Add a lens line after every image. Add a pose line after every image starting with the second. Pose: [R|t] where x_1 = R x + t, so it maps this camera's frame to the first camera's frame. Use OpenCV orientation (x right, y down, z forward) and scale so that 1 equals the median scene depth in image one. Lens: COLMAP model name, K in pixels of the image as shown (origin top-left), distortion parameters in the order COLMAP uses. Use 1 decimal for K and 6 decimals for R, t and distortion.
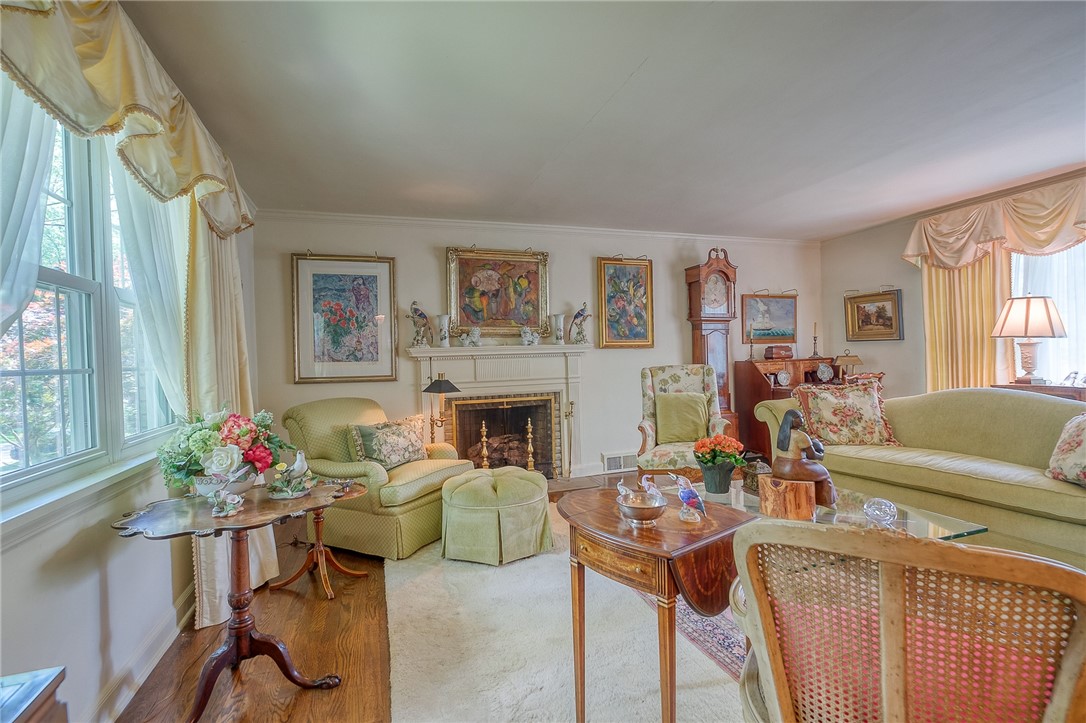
lens RADIAL K [[496.7, 0, 538.8], [0, 496.7, 362.1], [0, 0, 1]] dist [-0.014400, 0.000103]
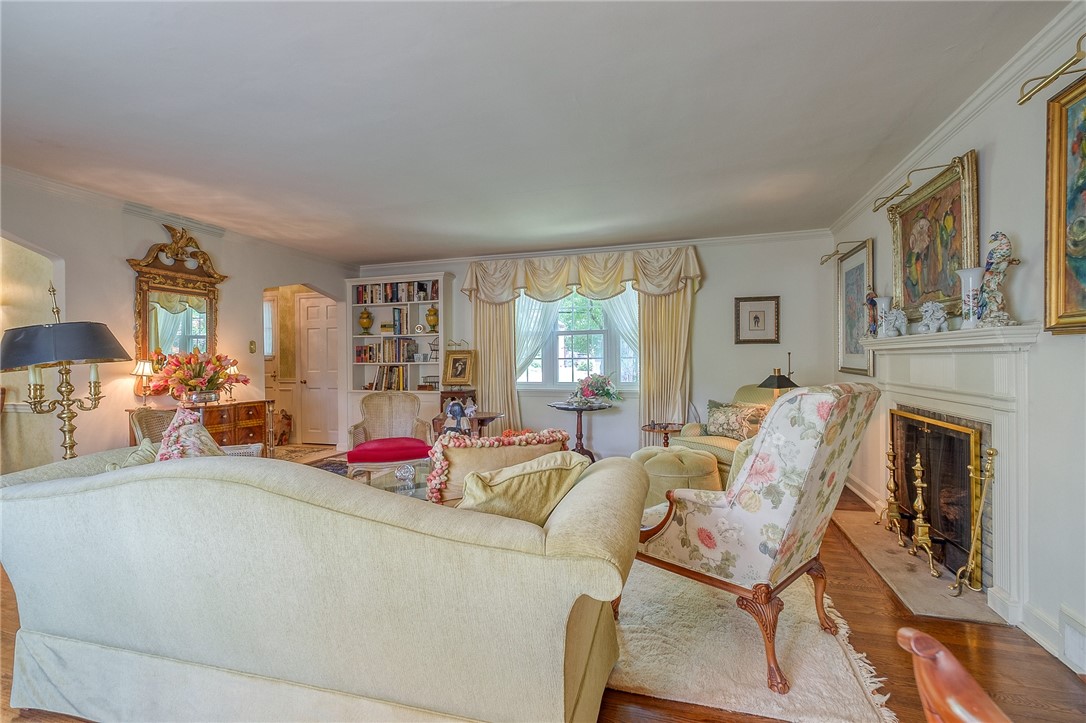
lens RADIAL K [[474.1, 0, 544.1], [0, 474.1, 361.8], [0, 0, 1]] dist [-0.003951, -0.000472]
pose [[-0.573186, 0.036718, -0.818602, 0.702353], [0.014171, 0.999290, 0.034900, -0.025547], [0.819303, 0.008403, -0.573299, 0.945901]]
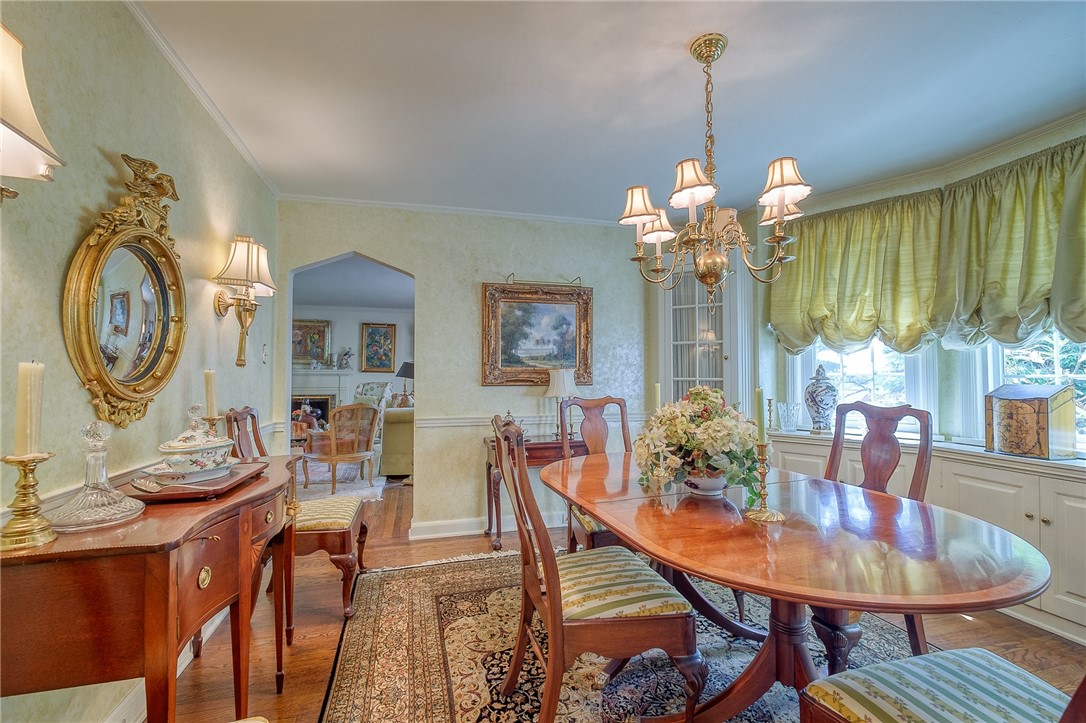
lens RADIAL K [[474.1, 0, 542.9], [0, 474.1, 366.0], [0, 0, 1]] dist [-0.003951, -0.000472]
pose [[0.997208, 0.030378, -0.068209, 0.982218], [-0.032334, 0.999092, -0.027756, -0.025034], [0.067304, 0.029884, 0.997285, -0.765016]]
